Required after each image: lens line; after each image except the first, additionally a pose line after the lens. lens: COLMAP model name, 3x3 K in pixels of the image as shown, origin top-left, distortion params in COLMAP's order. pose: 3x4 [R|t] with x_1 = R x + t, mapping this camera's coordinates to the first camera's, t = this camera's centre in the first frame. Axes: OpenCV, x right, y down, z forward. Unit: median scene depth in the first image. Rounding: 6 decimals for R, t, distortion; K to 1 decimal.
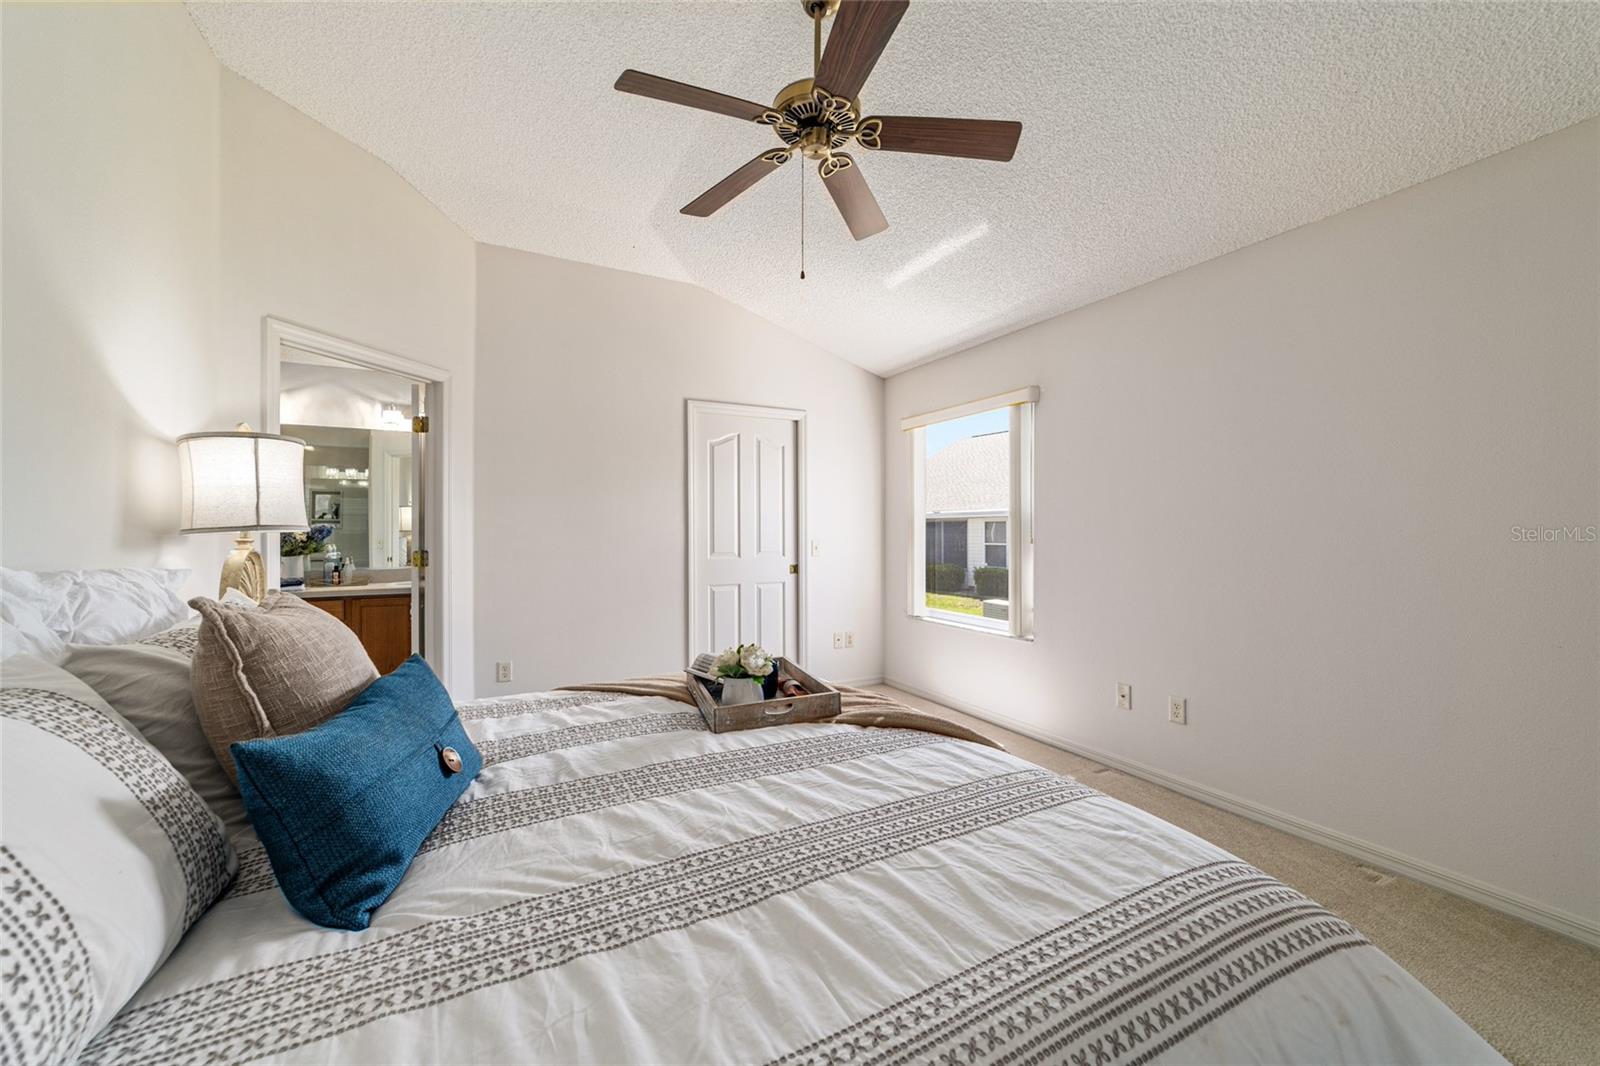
lens RADIAL K [[618.1, 0, 798.5], [0, 618.1, 529.4], [0, 0, 1]] dist [-0.019751, 0.008580]
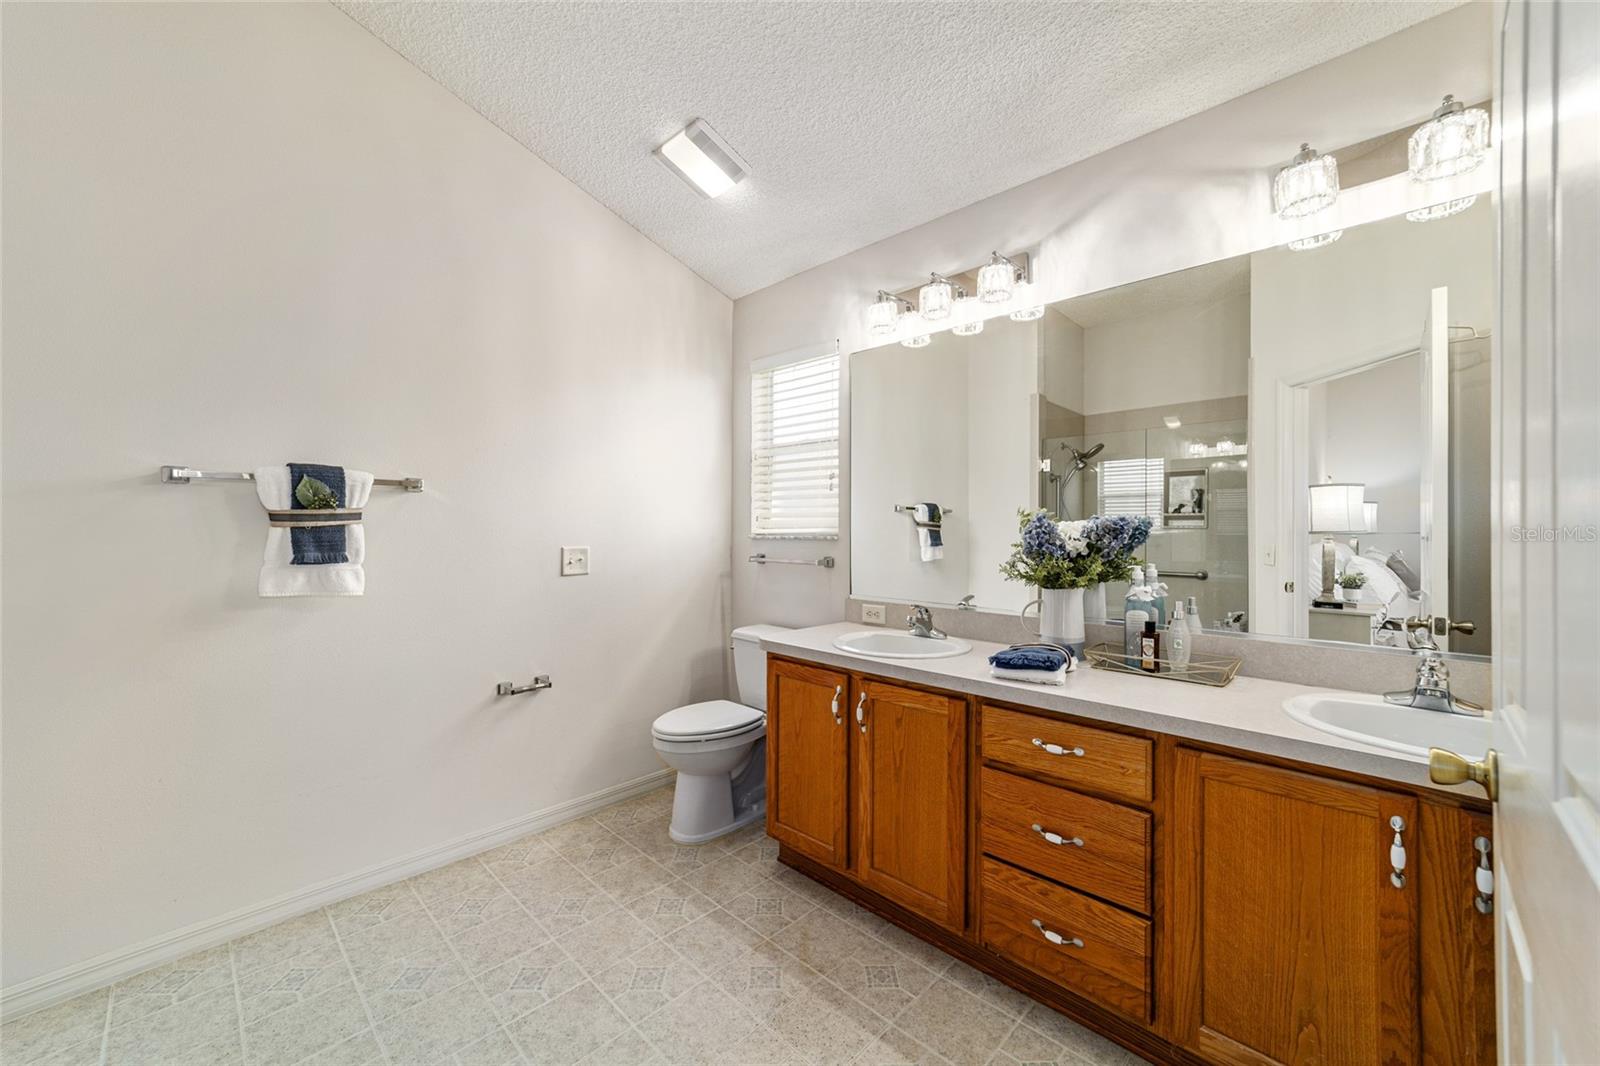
lens RADIAL K [[618.1, 0, 798.5], [0, 618.1, 529.4], [0, 0, 1]] dist [-0.019751, 0.008580]
pose [[0.311938, -0.001715, -0.950101, -0.438821], [0.001326, 0.999998, -0.001370, 0.001530], [0.950101, -0.000832, 0.311940, 0.644876]]
